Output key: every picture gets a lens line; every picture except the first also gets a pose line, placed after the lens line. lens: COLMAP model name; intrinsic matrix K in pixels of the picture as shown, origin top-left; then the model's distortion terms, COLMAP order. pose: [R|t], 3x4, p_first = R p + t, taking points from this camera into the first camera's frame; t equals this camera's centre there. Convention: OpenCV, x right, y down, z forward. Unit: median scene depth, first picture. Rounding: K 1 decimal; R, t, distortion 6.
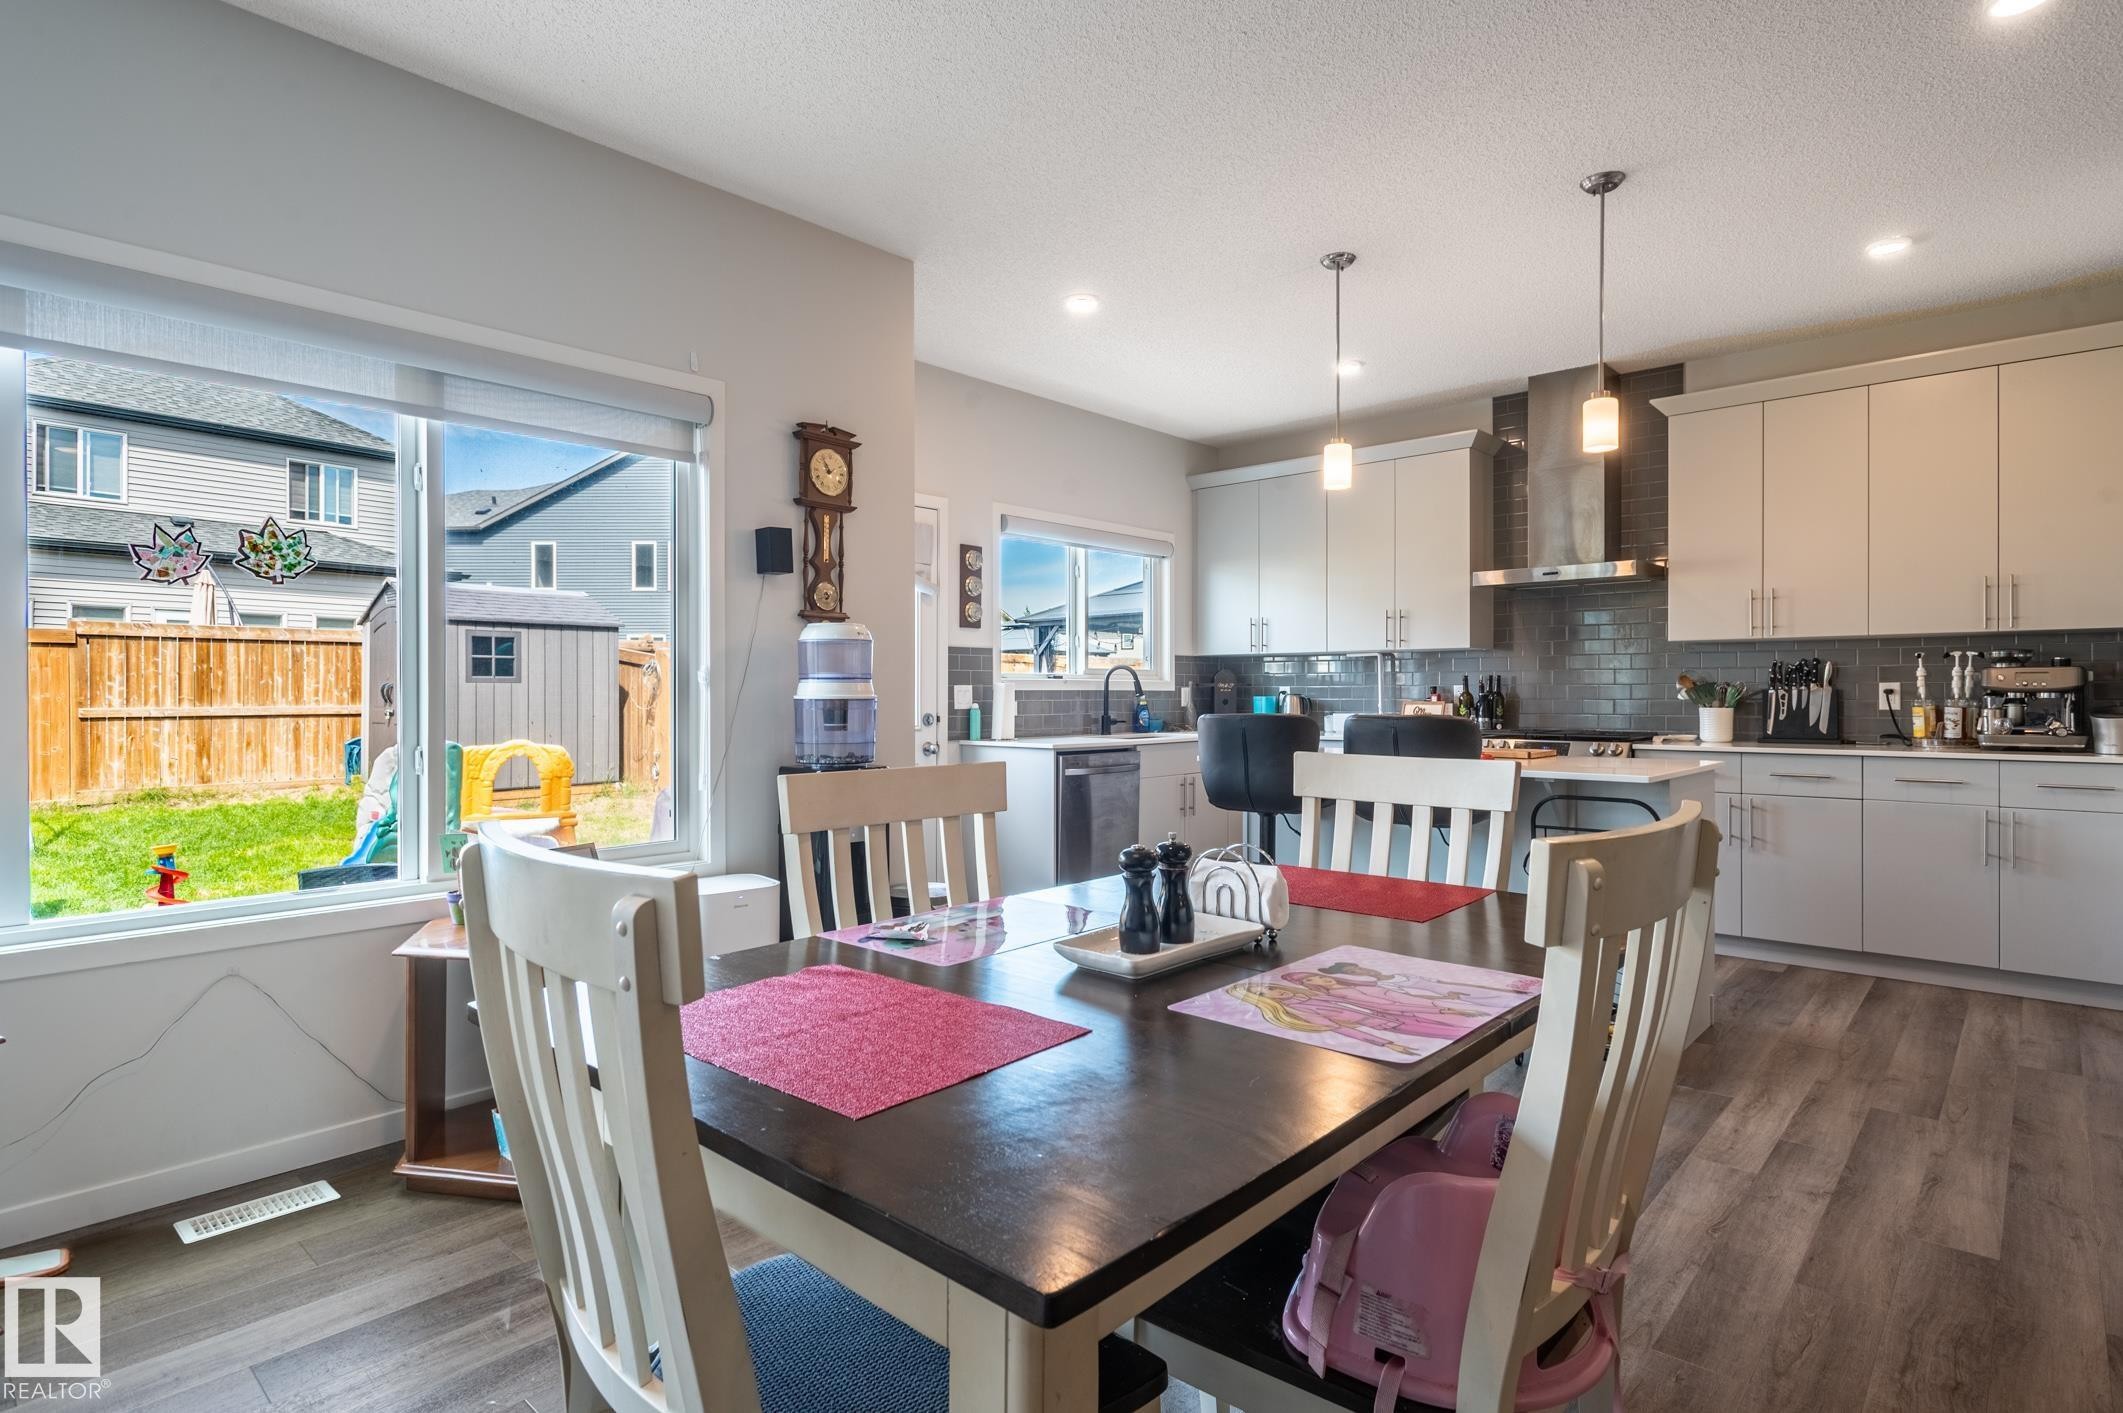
lens RADIAL K [[1069.7, 0, 1070.5], [0, 1069.7, 700.2], [0, 0, 1]] dist [0.000404, -0.001534]
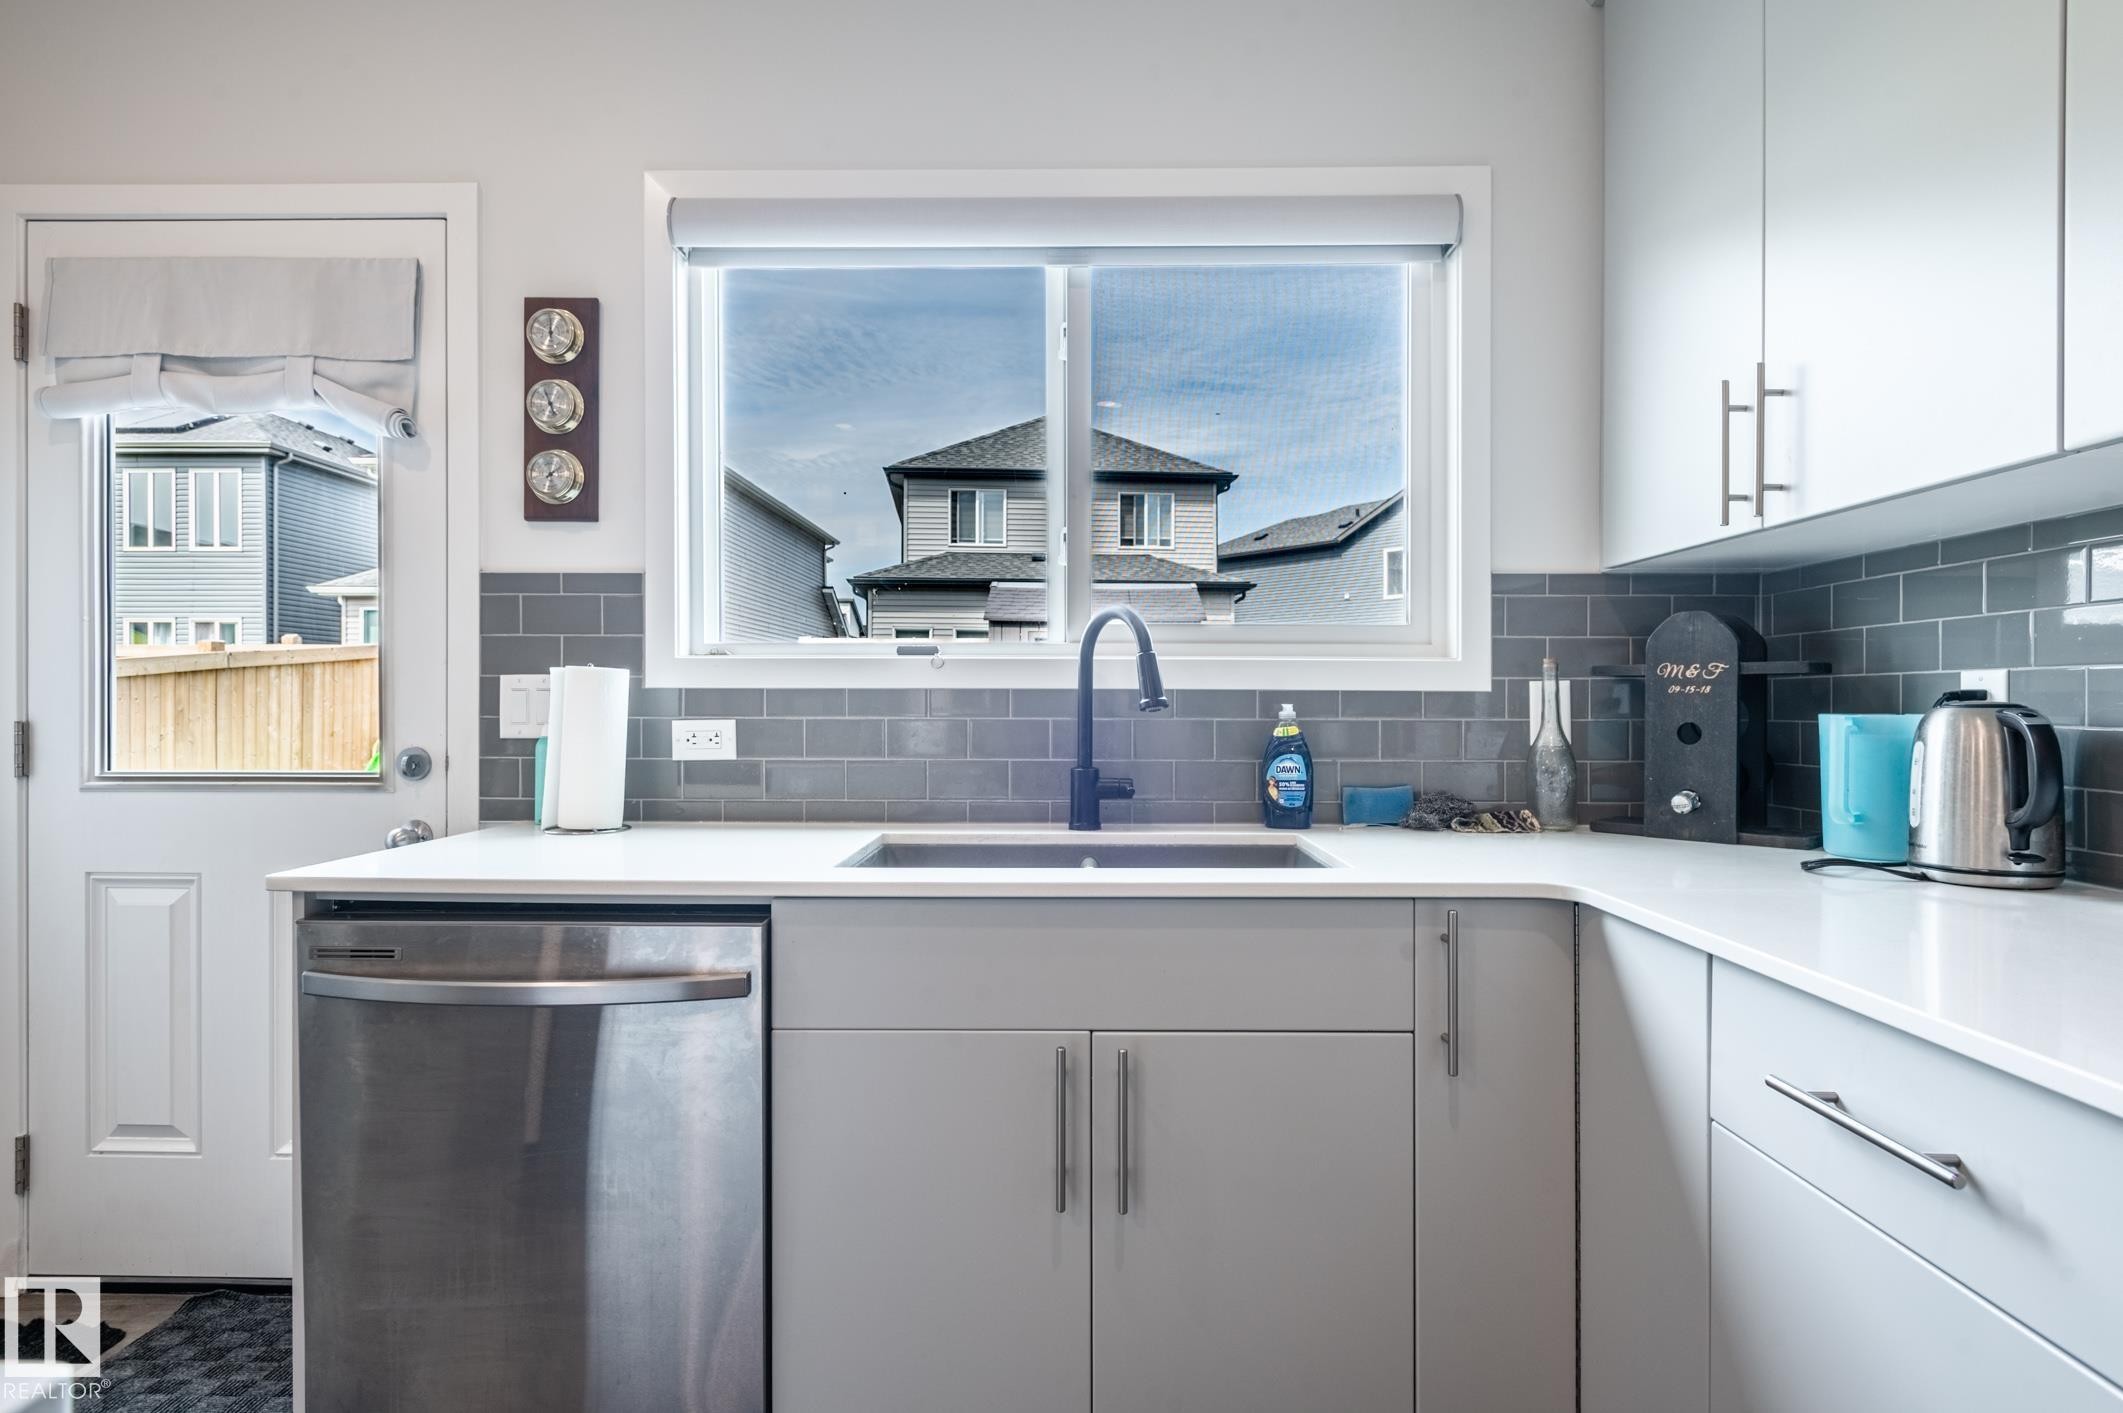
lens RADIAL K [[1069.7, 0, 1061.6], [0, 1069.7, 707.7], [0, 0, 1]] dist [0.000404, -0.001534]
pose [[0.656741, 0.006499, -0.754089, 0.324652], [-0.008921, 0.999960, 0.000848, -0.004657], [0.754064, 0.006170, 0.656772, 0.950713]]
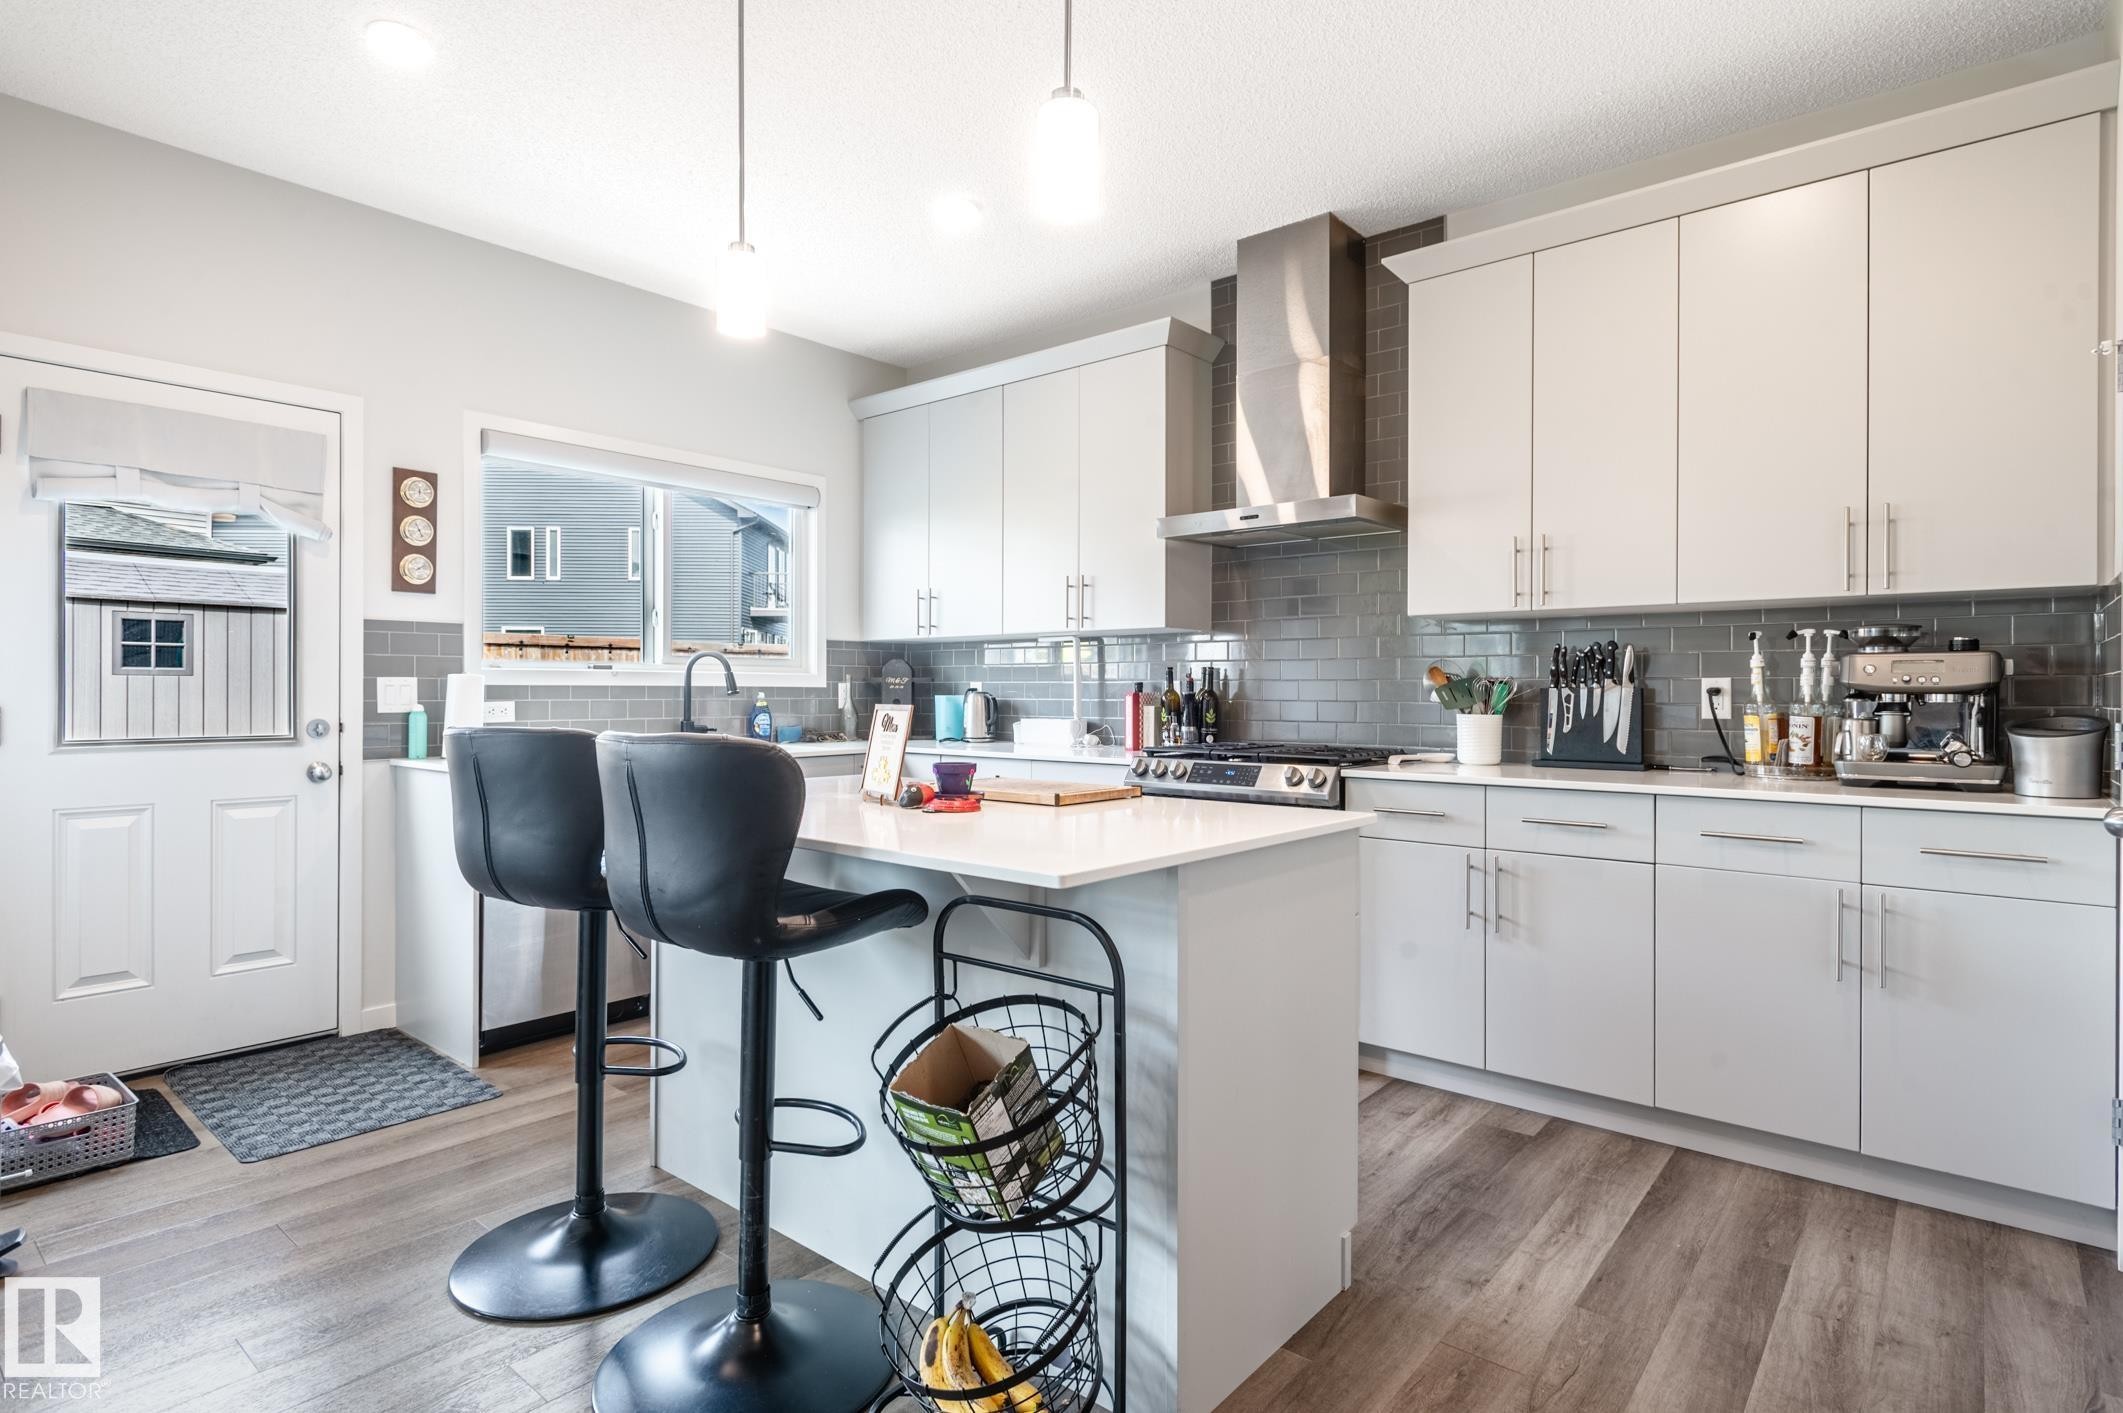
lens RADIAL K [[1069.7, 0, 1065.1], [0, 1069.7, 701.3], [0, 0, 1]] dist [0.000404, -0.001534]
pose [[0.999336, 0.003182, 0.036303, 0.315877], [-0.003303, 0.999989, 0.003276, -0.002520], [-0.036293, -0.003394, 0.999335, 0.328546]]
